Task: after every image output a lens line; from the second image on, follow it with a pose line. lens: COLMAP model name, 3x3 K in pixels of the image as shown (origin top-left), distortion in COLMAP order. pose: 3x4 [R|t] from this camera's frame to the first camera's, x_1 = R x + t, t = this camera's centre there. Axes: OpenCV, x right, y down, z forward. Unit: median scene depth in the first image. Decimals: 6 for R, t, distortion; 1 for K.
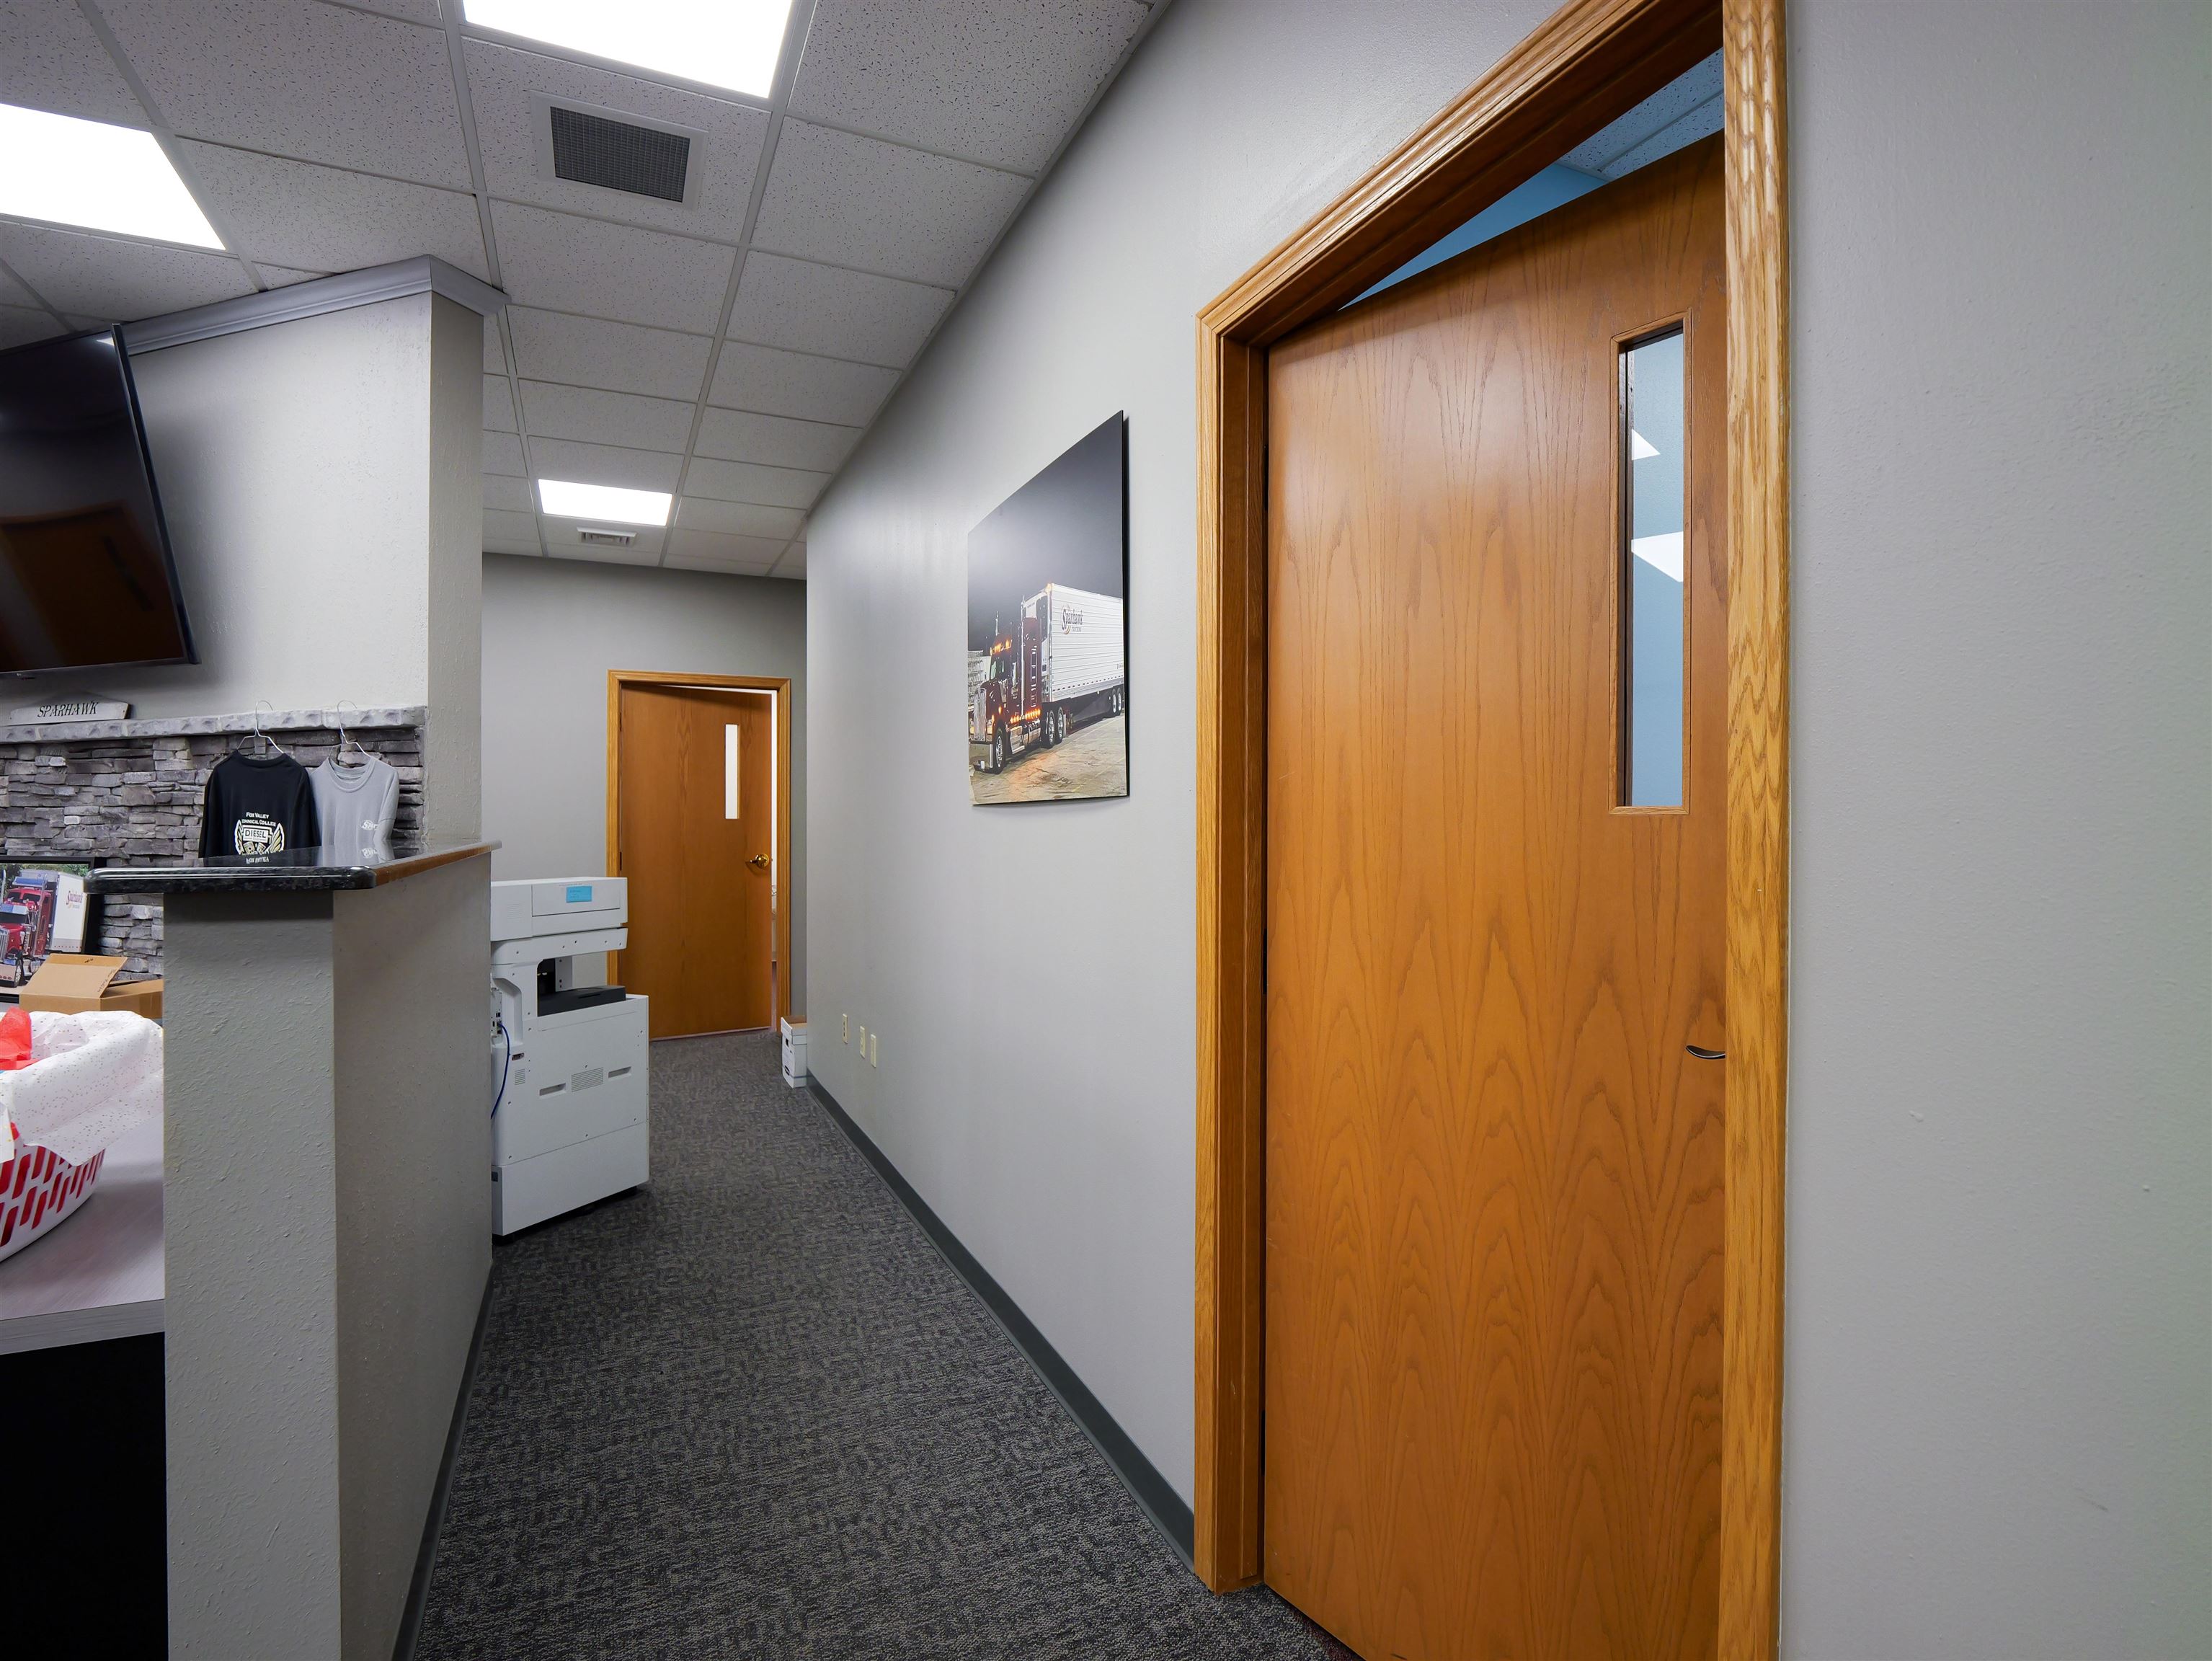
lens RADIAL K [[1118.5, 0, 1115.3], [0, 1118.5, 827.5], [0, 0, 1]] dist [-0.015052, -0.000892]
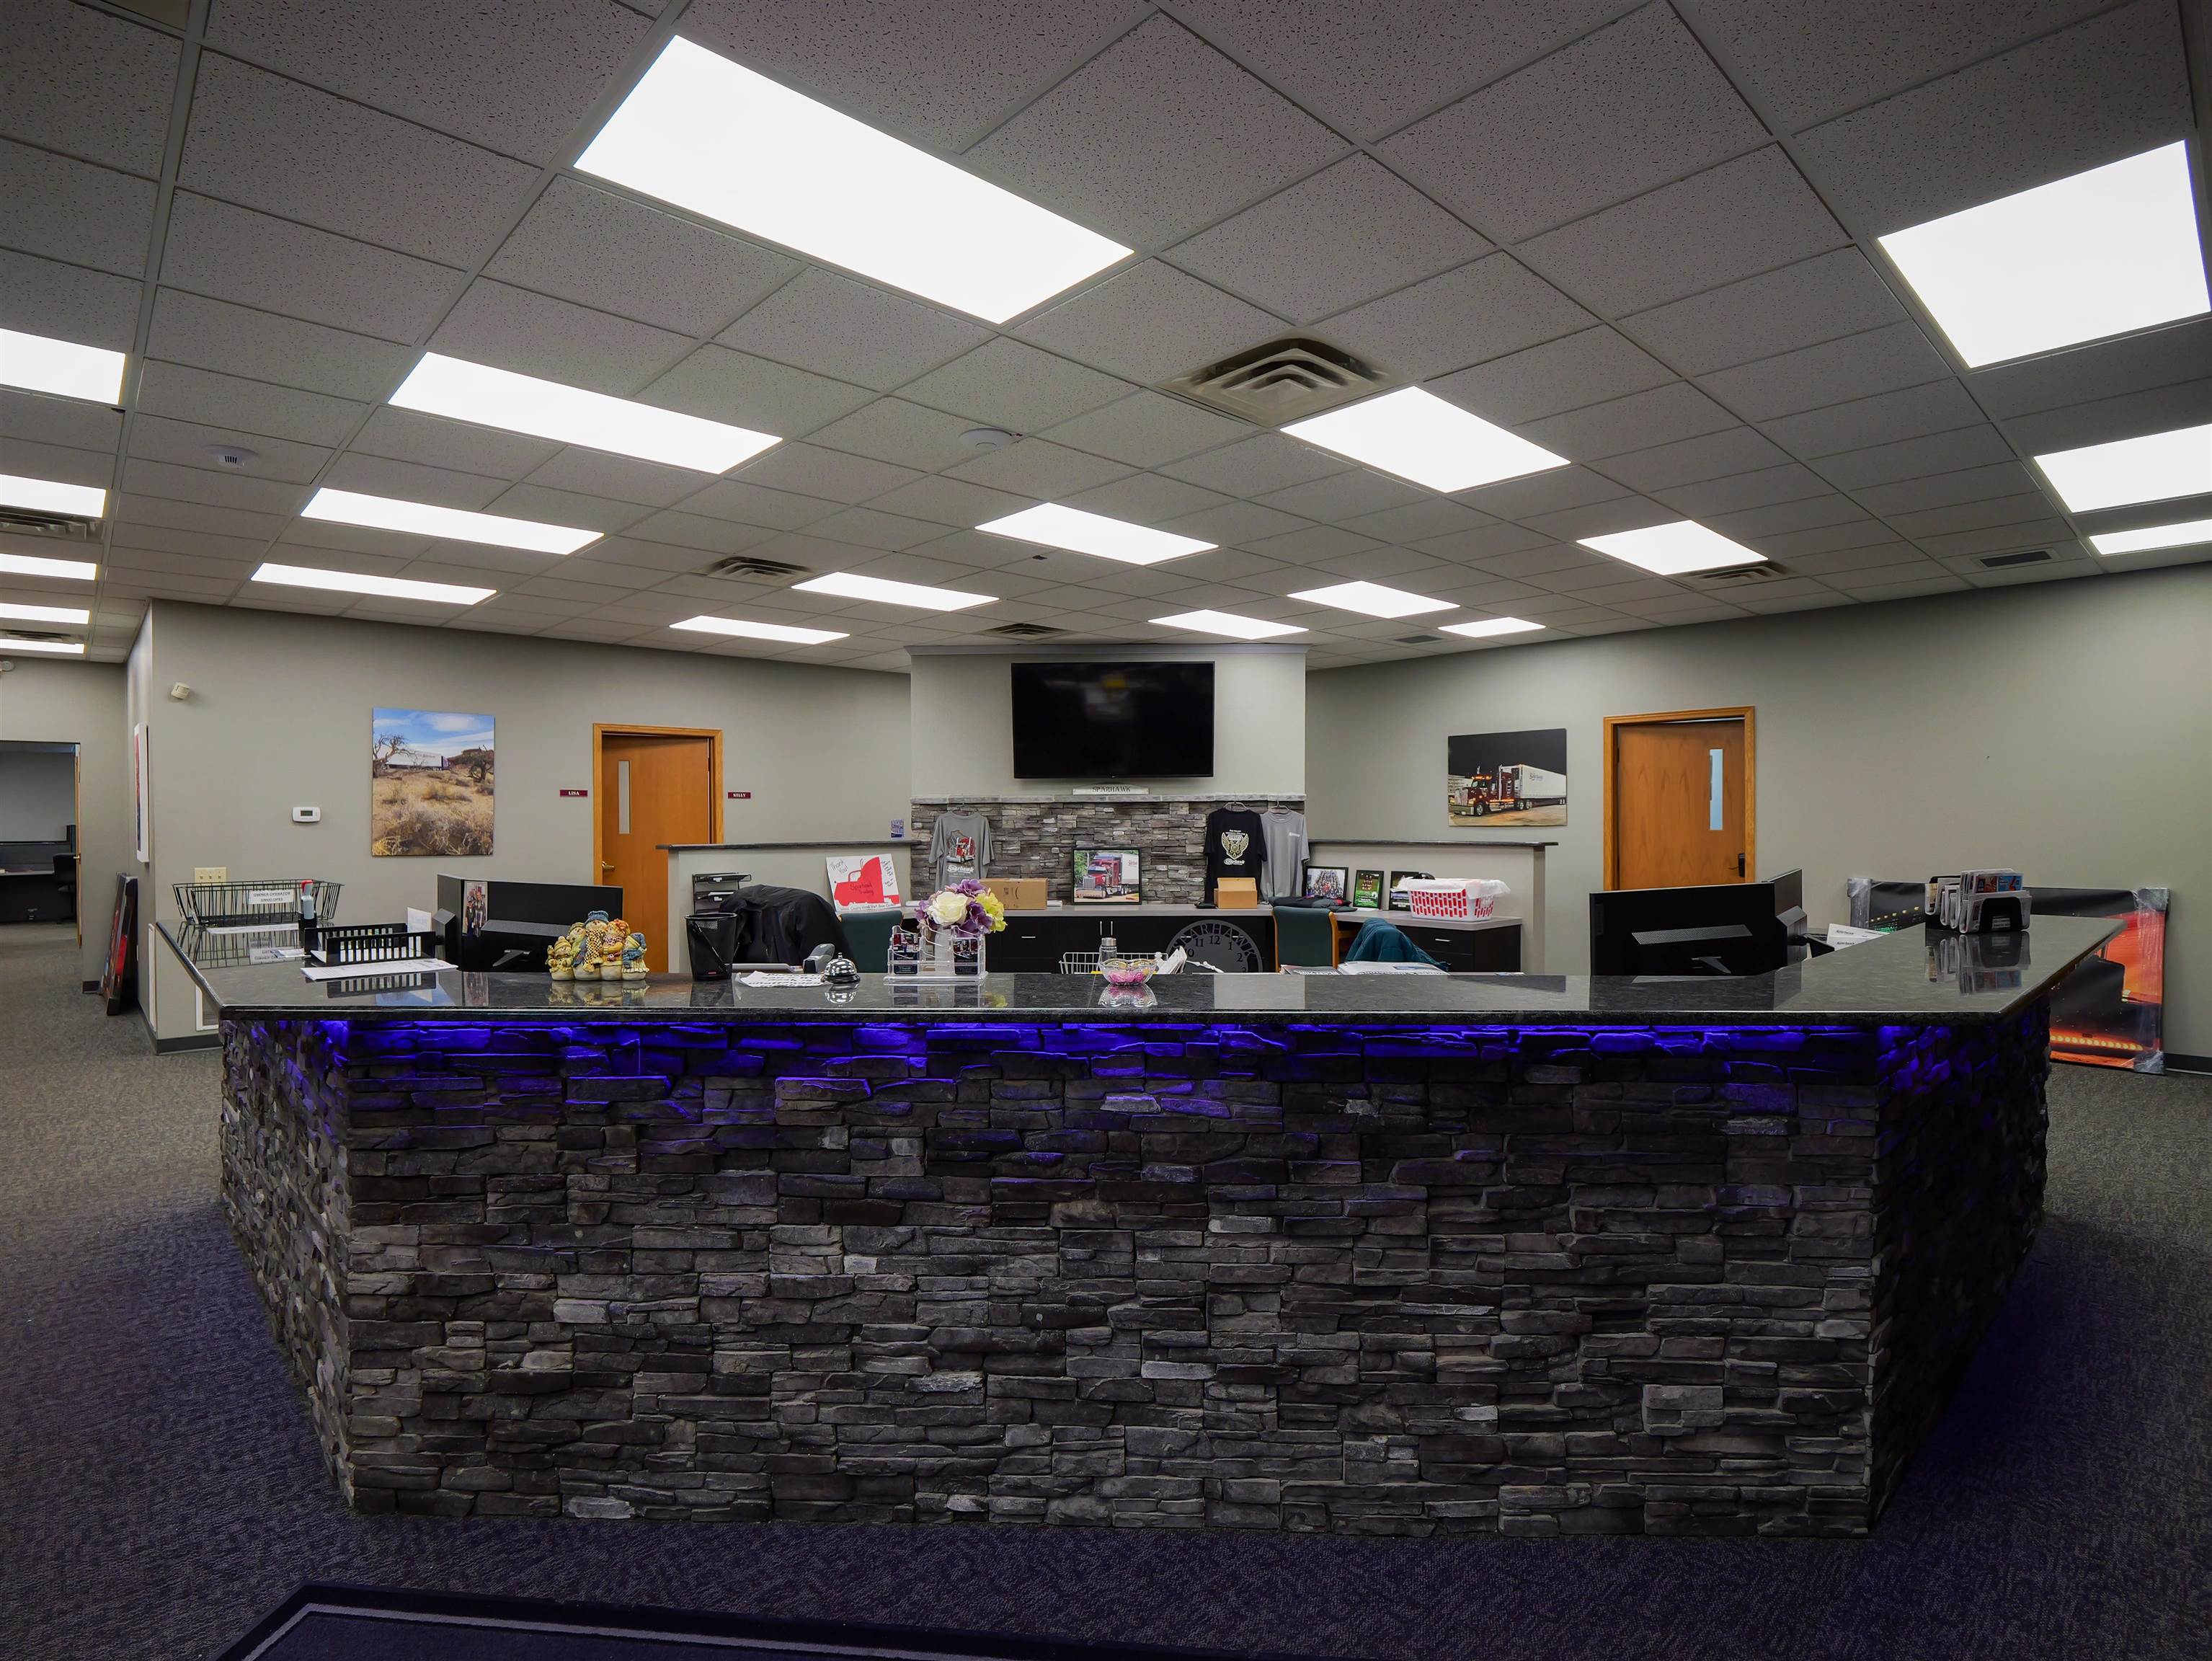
lens RADIAL K [[1118.5, 0, 1090.7], [0, 1118.5, 828.4], [0, 0, 1]] dist [-0.015052, -0.000892]
pose [[0.952869, -0.006134, 0.303321, -1.849054], [0.006041, 0.999981, 0.001247, -0.021483], [-0.303323, 0.000644, 0.952888, -1.487612]]
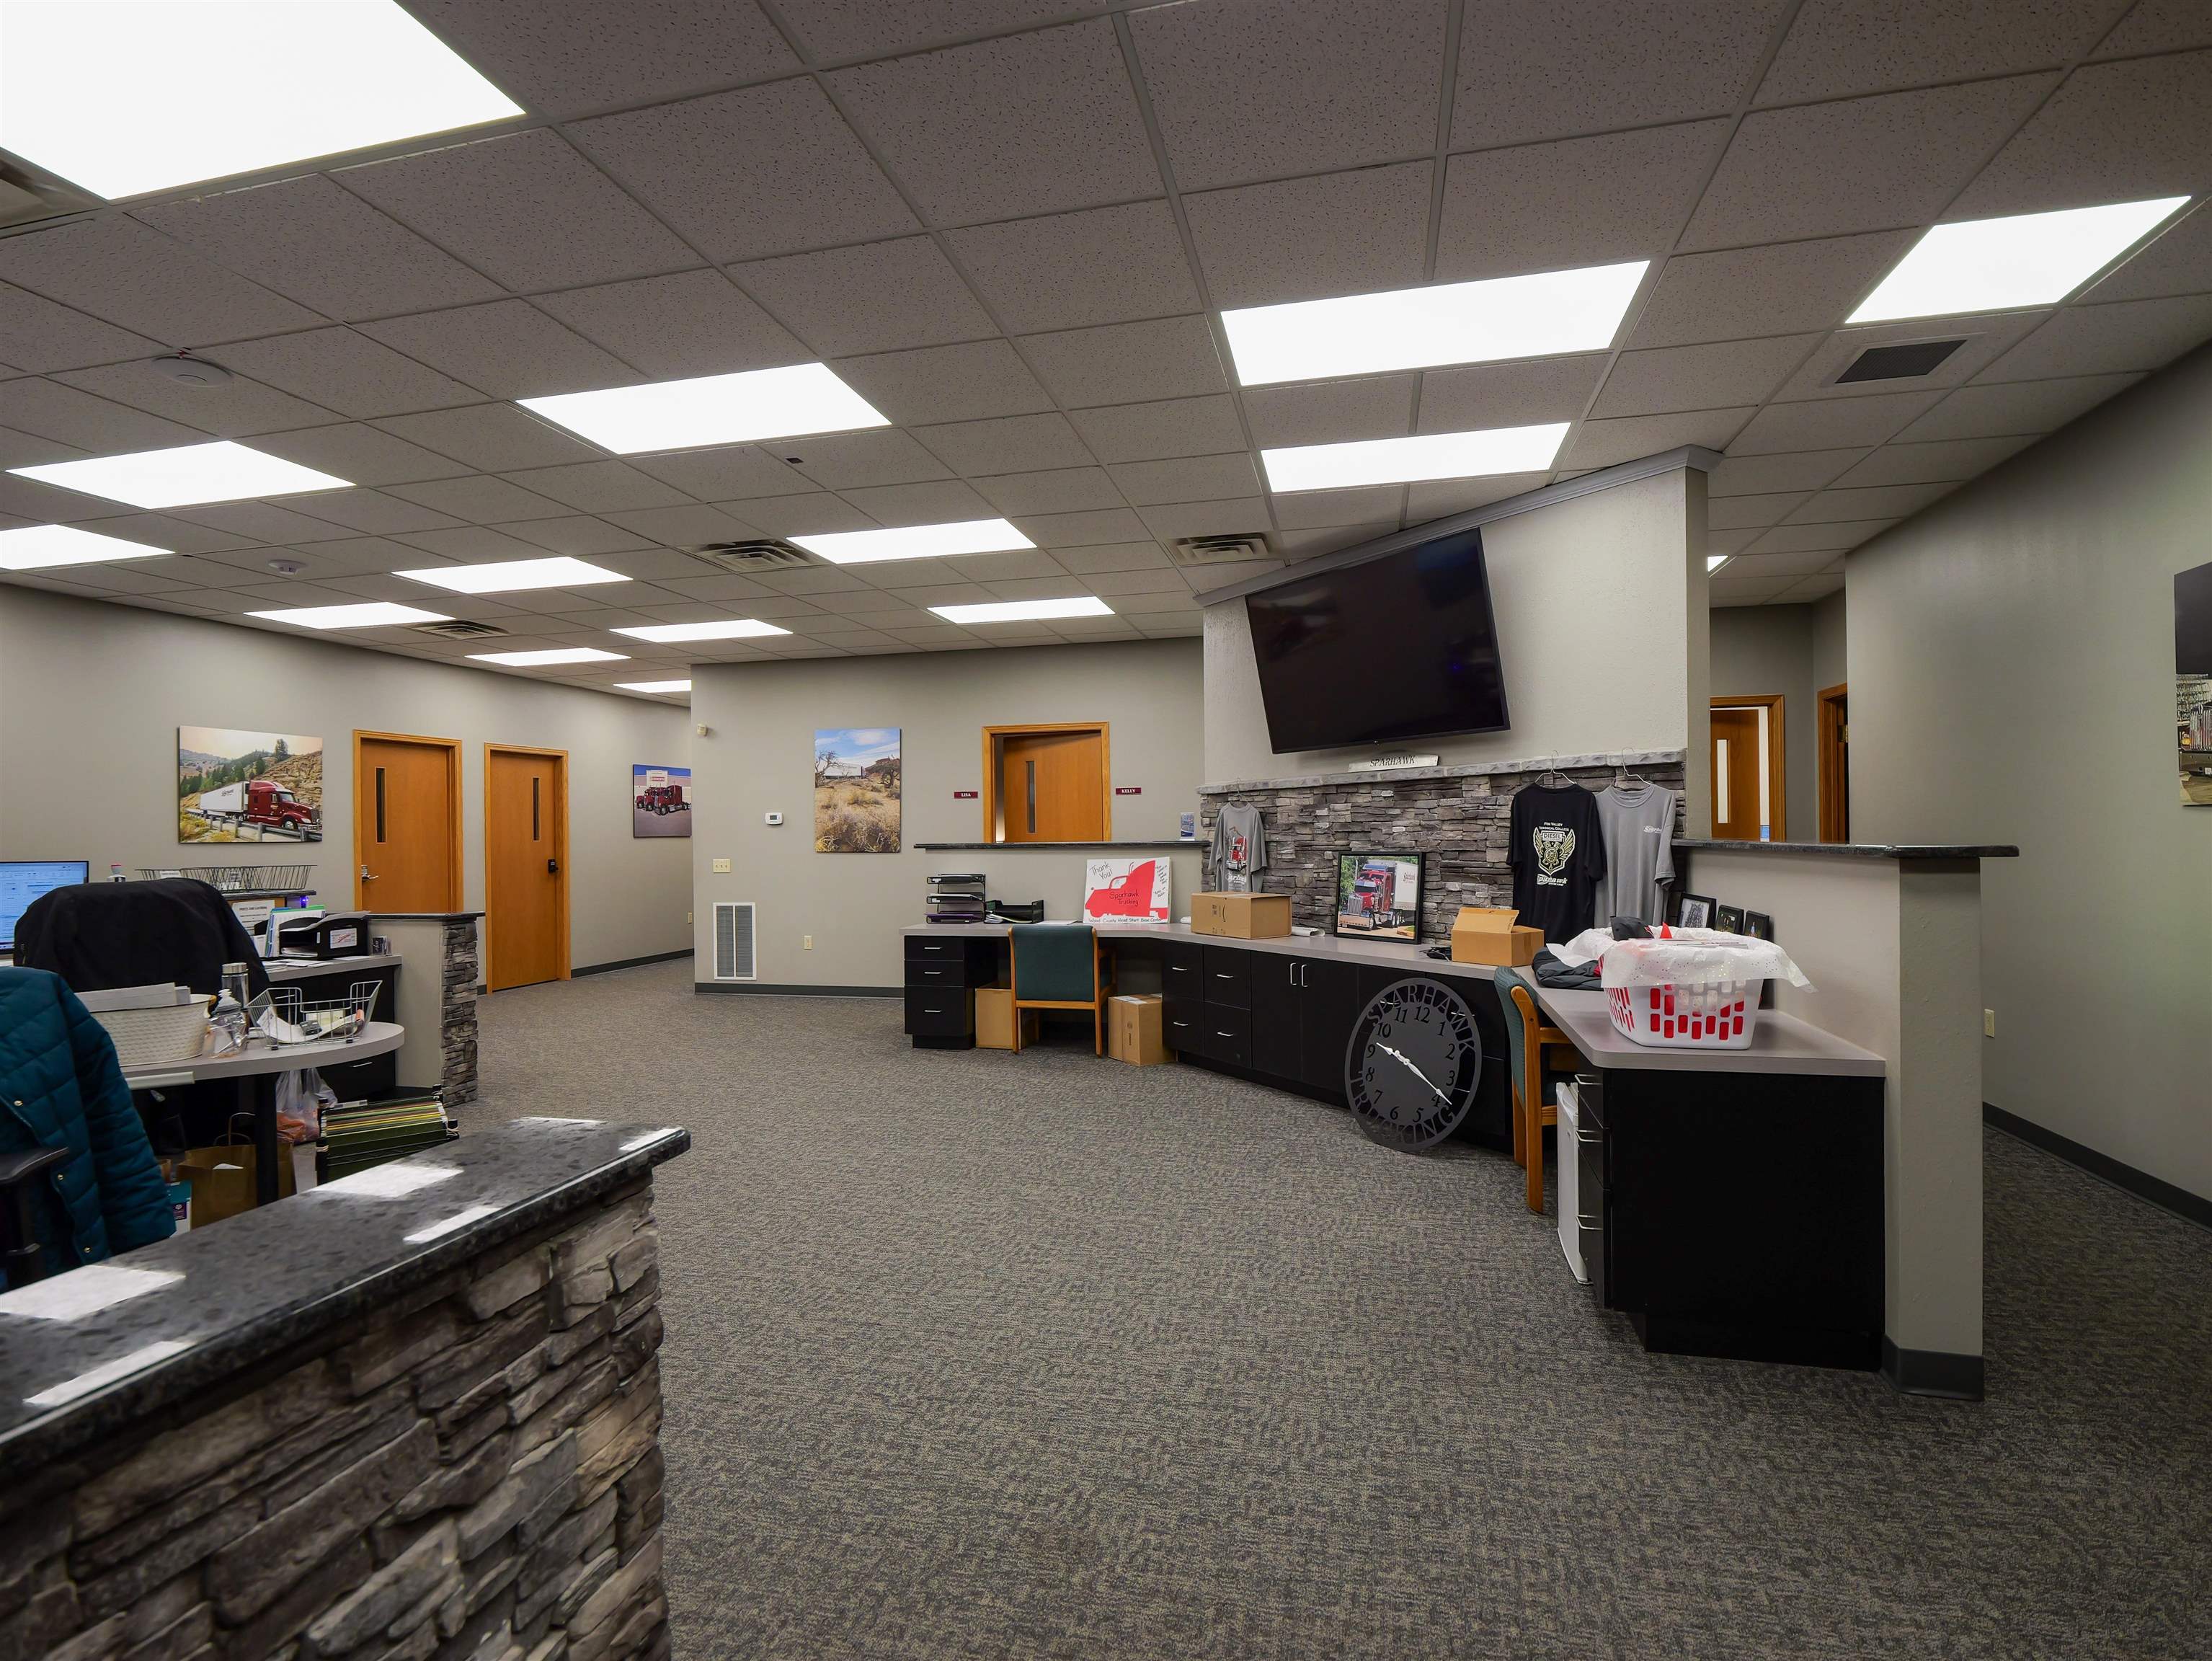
lens RADIAL K [[1118.5, 0, 1086.0], [0, 1118.5, 830.7], [0, 0, 1]] dist [-0.015052, -0.000892]
pose [[0.773770, -0.012545, -0.633342, -0.270399], [0.010797, 0.999920, -0.006615, 0.001445], [0.633374, -0.001720, 0.773844, -0.580944]]
